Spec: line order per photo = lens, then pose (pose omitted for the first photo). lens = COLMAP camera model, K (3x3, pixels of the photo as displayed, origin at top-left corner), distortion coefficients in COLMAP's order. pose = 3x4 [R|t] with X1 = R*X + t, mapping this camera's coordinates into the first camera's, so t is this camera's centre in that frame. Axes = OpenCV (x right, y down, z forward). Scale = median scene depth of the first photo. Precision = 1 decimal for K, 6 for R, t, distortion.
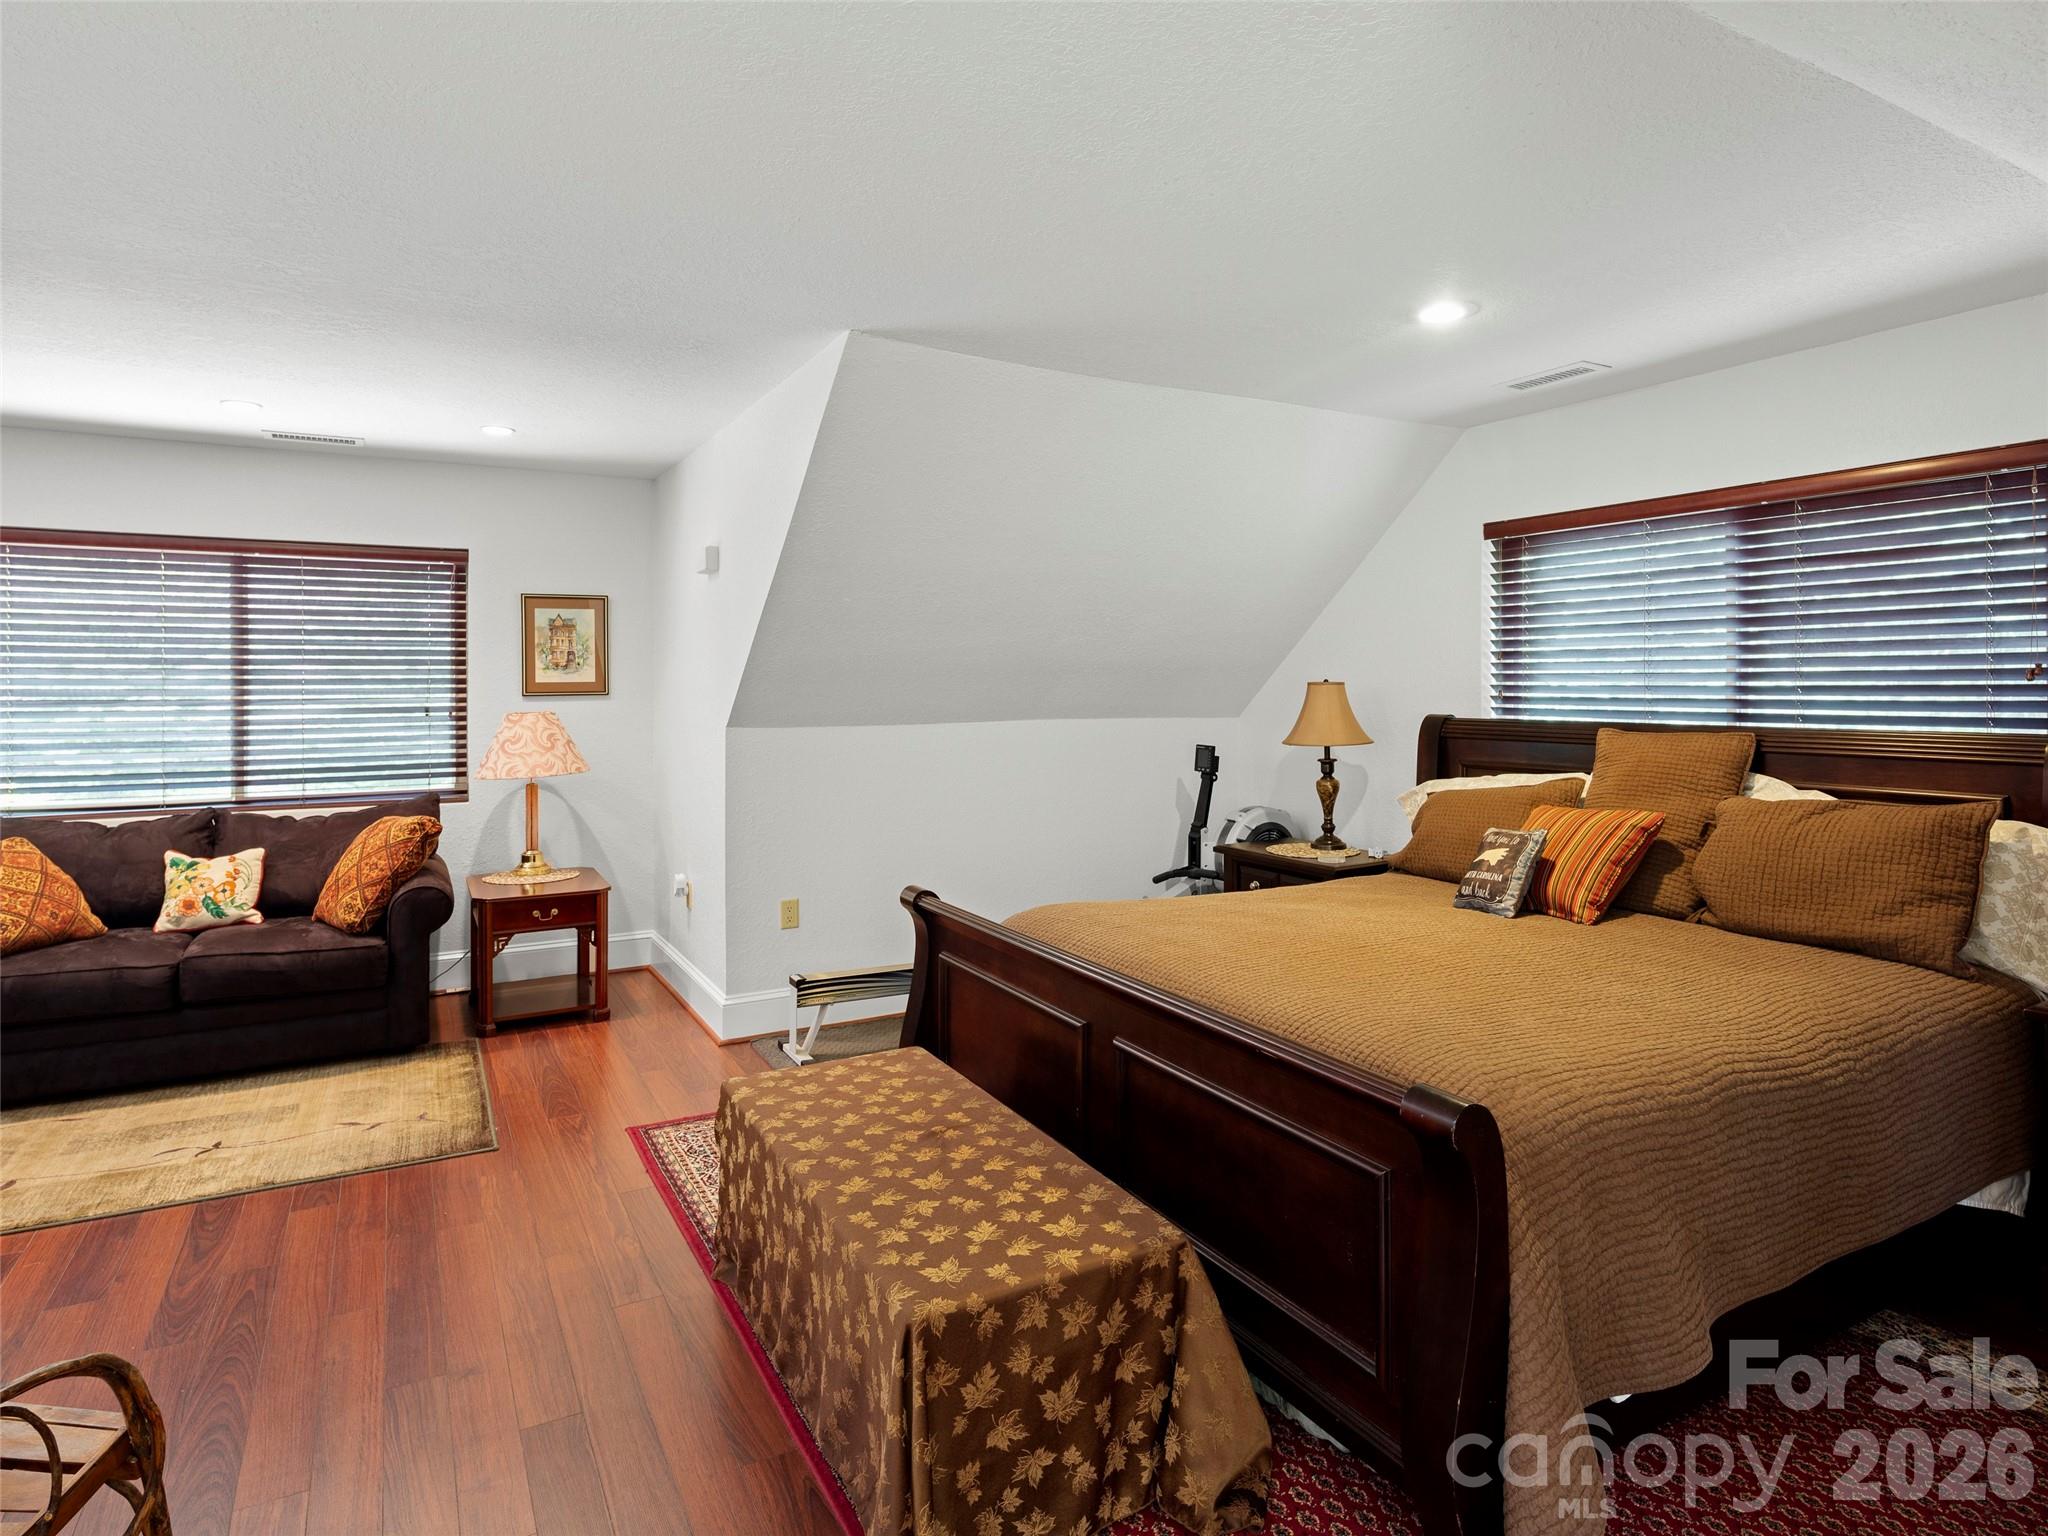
lens RADIAL K [[1124.2, 0, 1030.1], [0, 1124.2, 756.8], [0, 0, 1]] dist [0.009174, -0.006480]
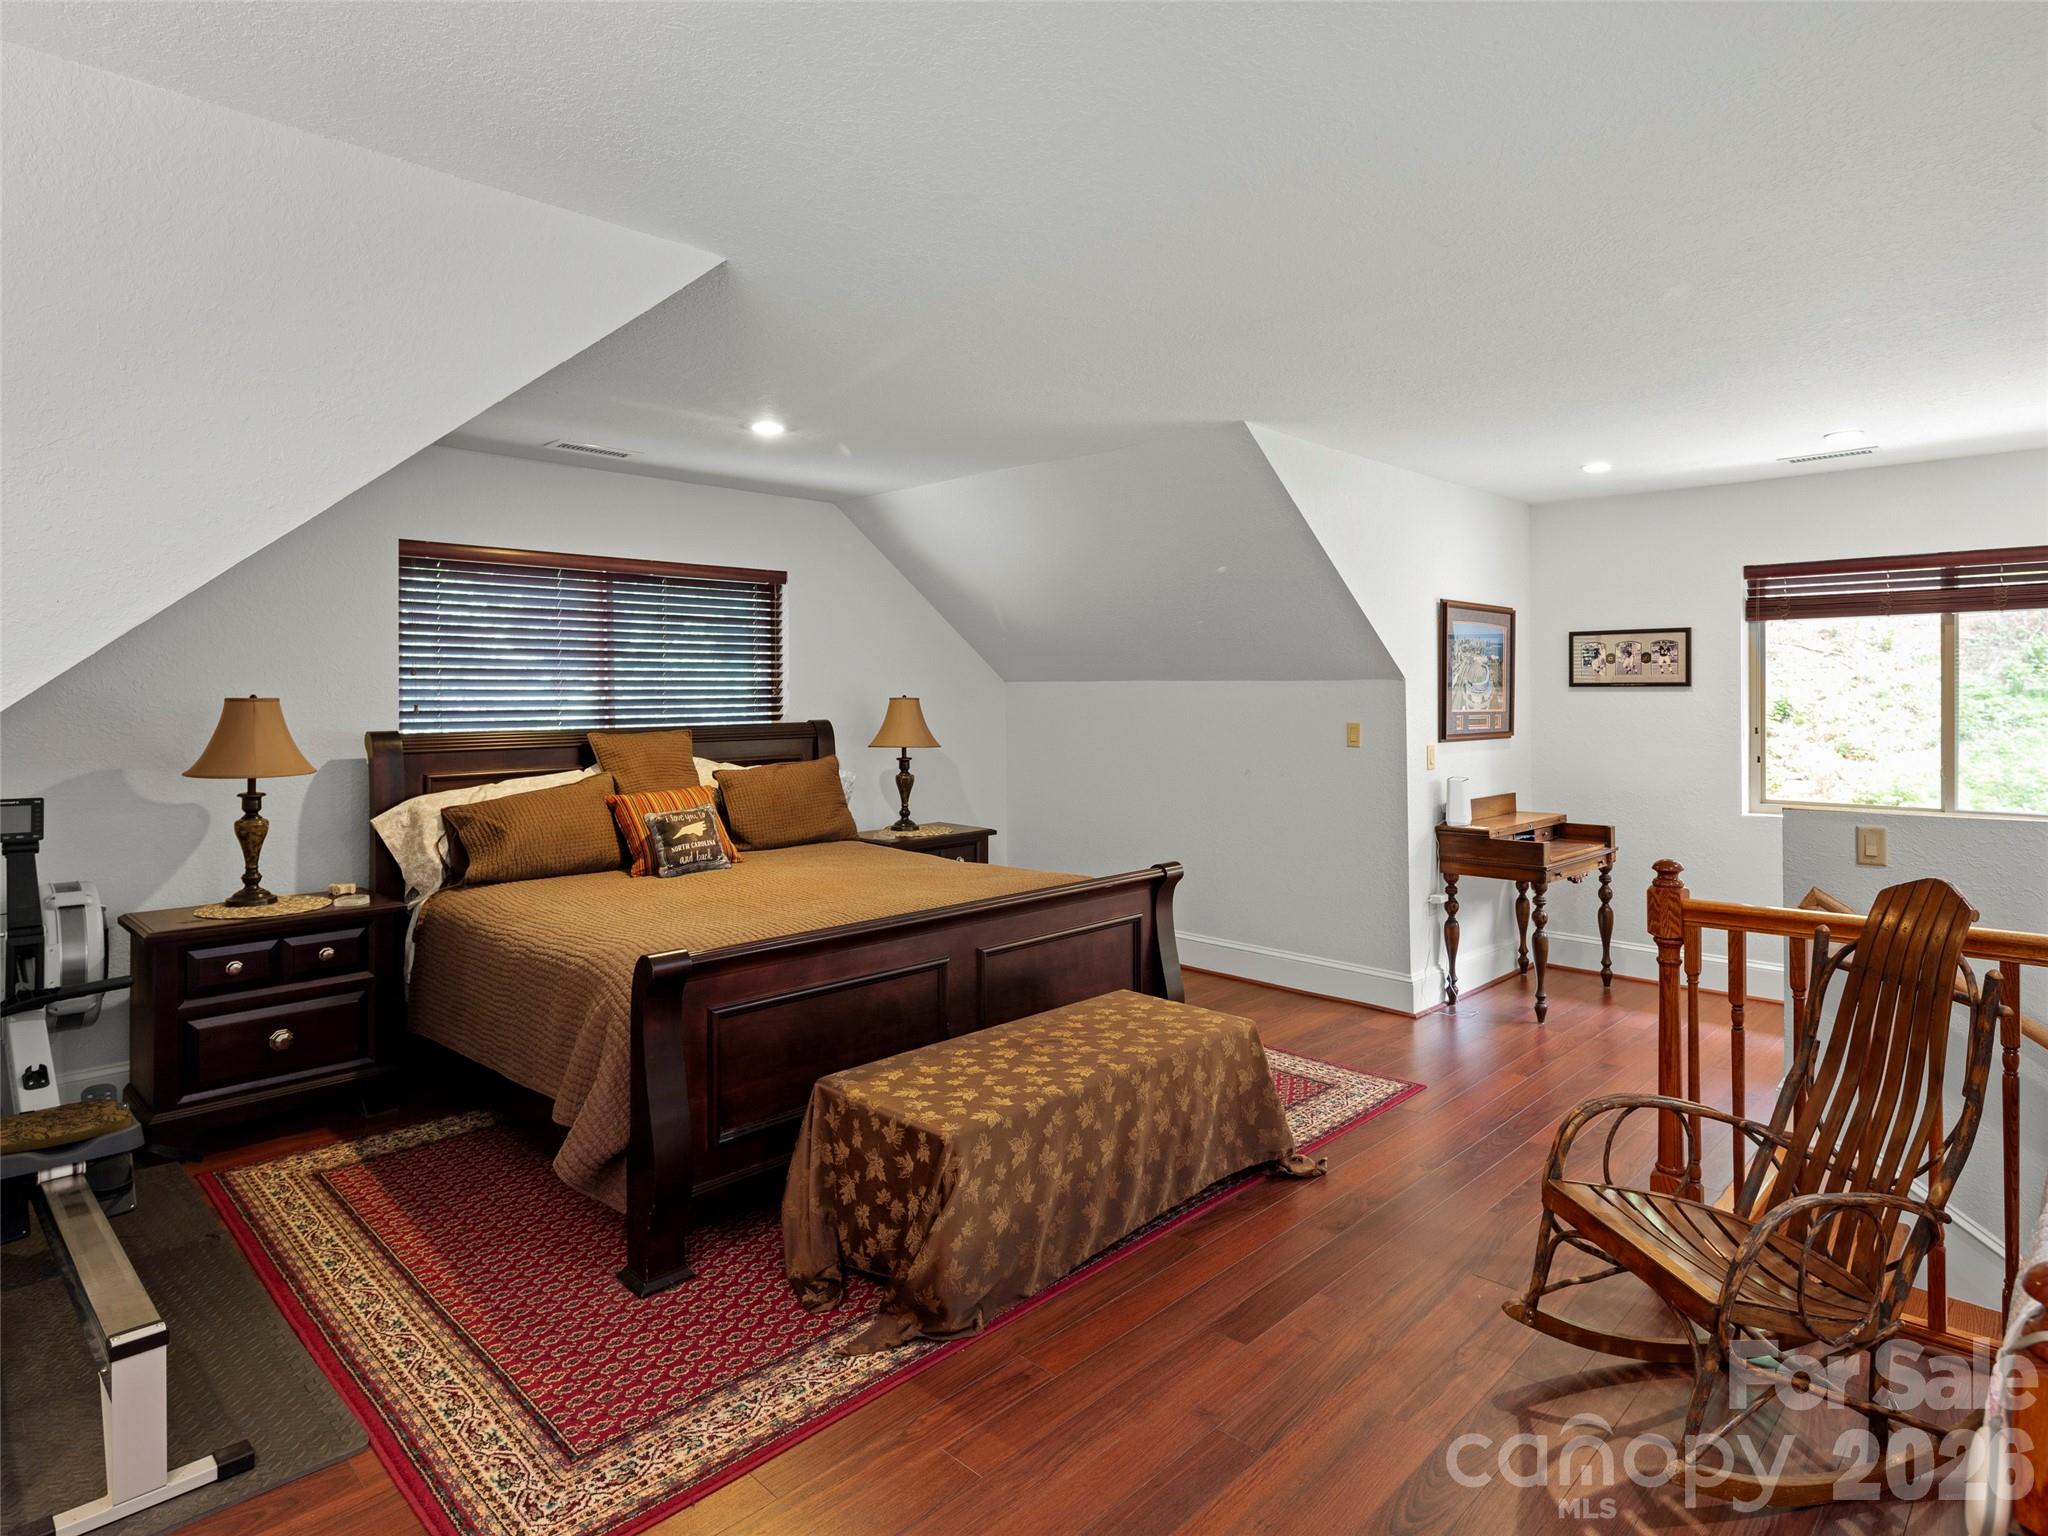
lens RADIAL K [[1124.2, 0, 1029.3], [0, 1124.2, 773.1], [0, 0, 1]] dist [0.009174, -0.006480]
pose [[-0.270760, -0.068729, 0.960190, -1.084765], [0.063287, 0.994019, 0.088997, -0.079599], [-0.960564, 0.084865, -0.264791, 1.087934]]
